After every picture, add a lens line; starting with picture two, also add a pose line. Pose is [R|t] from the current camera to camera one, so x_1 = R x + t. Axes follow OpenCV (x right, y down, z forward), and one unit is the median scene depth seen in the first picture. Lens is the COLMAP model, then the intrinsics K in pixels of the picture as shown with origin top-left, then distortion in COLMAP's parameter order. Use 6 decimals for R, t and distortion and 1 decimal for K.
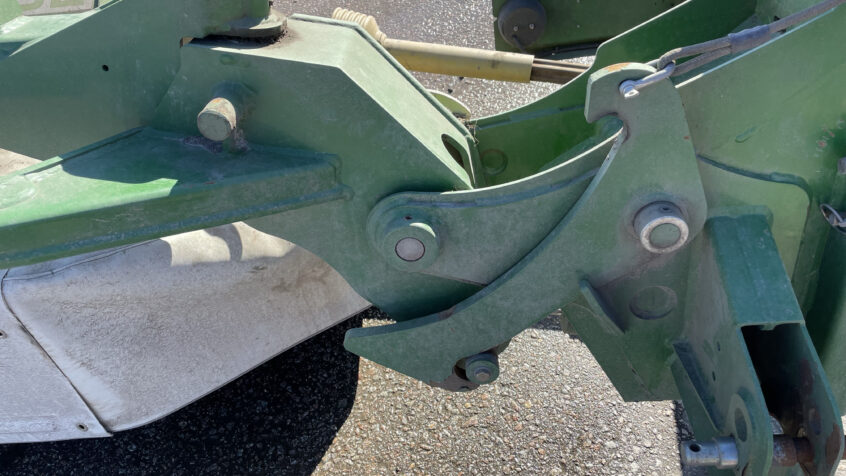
lens RADIAL K [[644.7, 0, 428.0], [0, 644.7, 223.2], [0, 0, 1]] dist [0.101262, -0.142393]
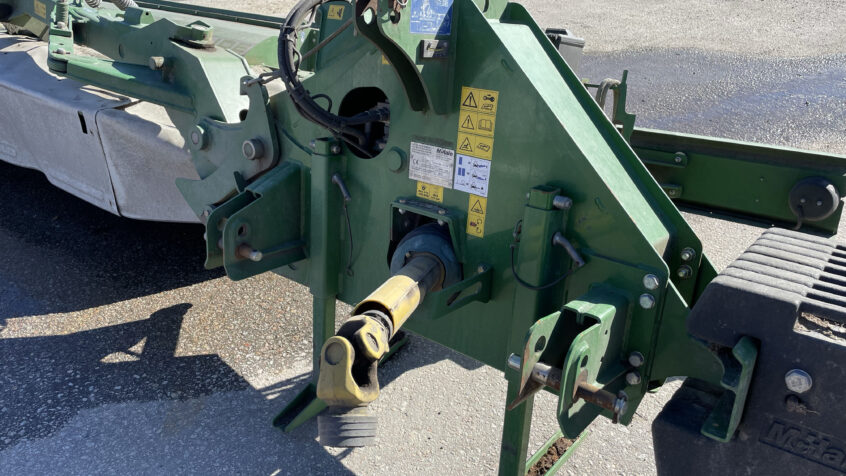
lens RADIAL K [[644.7, 0, 428.0], [0, 644.7, 223.2], [0, 0, 1]] dist [0.101262, -0.142393]
pose [[0.802718, 0.347577, -0.484597, 1.938718], [-0.462830, 0.875530, -0.138689, 0.254078], [0.376074, 0.335614, 0.863673, -0.635313]]
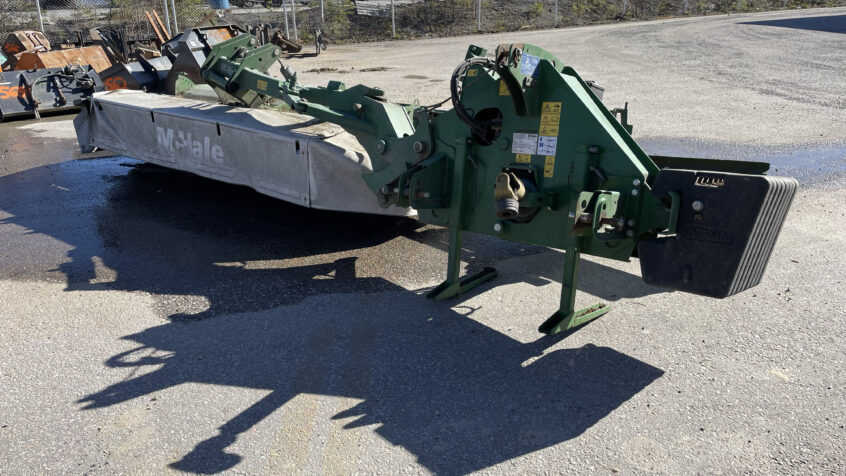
lens RADIAL K [[644.7, 0, 428.0], [0, 644.7, 223.2], [0, 0, 1]] dist [0.101262, -0.142393]
pose [[0.769223, 0.274064, -0.577222, 2.747145], [-0.498164, 0.822939, -0.273138, 1.423618], [0.400161, 0.497655, 0.769552, -1.812173]]
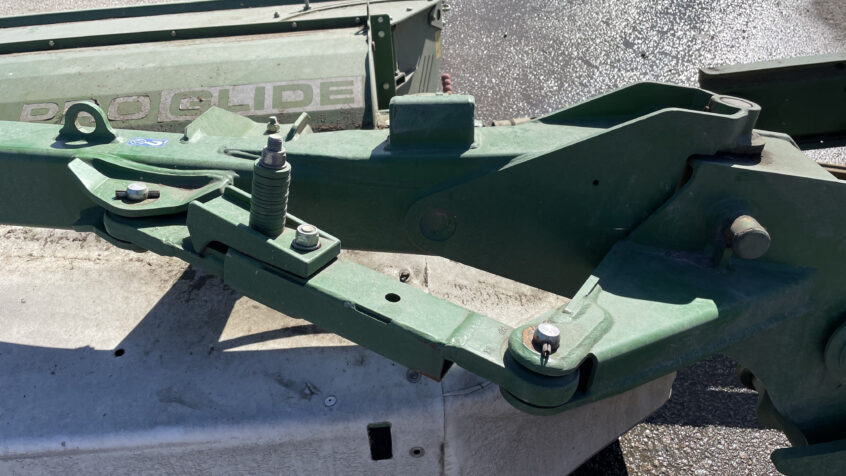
lens RADIAL K [[644.7, 0, 428.0], [0, 644.7, 223.2], [0, 0, 1]] dist [0.101262, -0.142393]
pose [[0.999726, 0.005603, 0.022713, -0.752040], [-0.003036, 0.993757, -0.111526, -0.063407], [-0.023196, 0.111427, 0.993502, 0.031925]]
